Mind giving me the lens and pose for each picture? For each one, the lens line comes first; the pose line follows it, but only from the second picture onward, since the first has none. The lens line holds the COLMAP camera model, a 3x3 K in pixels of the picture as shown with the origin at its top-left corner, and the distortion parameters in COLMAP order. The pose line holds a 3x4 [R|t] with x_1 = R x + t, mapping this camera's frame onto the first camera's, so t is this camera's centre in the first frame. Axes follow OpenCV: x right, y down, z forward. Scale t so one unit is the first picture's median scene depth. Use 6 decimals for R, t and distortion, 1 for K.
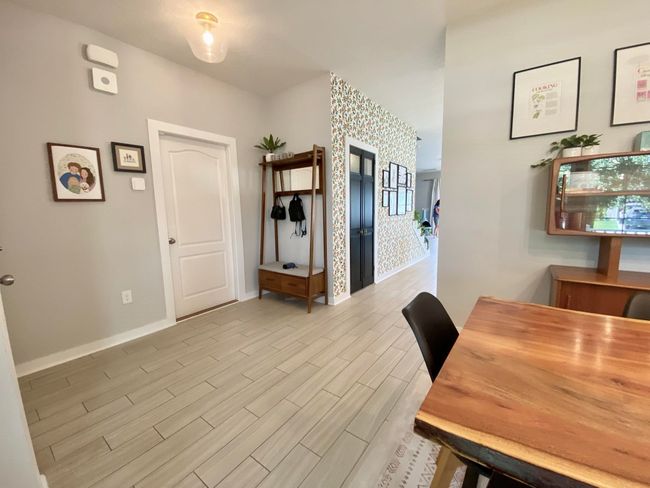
lens RADIAL K [[270.6, 0, 323.3], [0, 270.6, 240.2], [0, 0, 1]] dist [-0.002849, -0.005161]
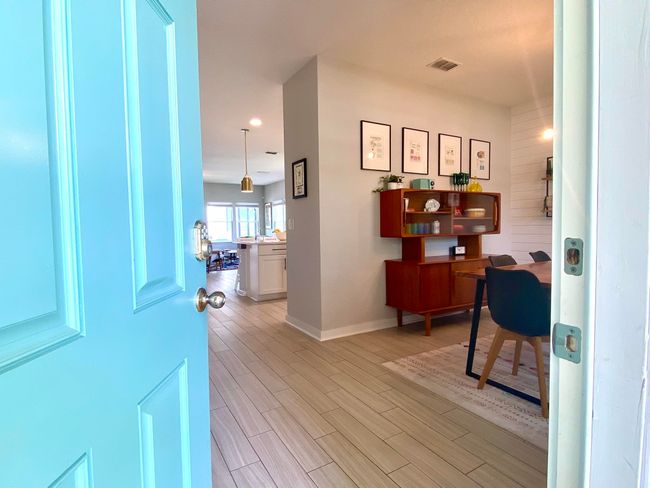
lens RADIAL K [[344.3, 0, 320.1], [0, 344.3, 245.1], [0, 0, 1]] dist [0.032079, 0.000051]
pose [[0.404686, -0.048058, 0.913192, -1.052370], [0.127357, 0.991848, -0.004241, -0.027331], [-0.905544, 0.118017, 0.407507, 0.595085]]
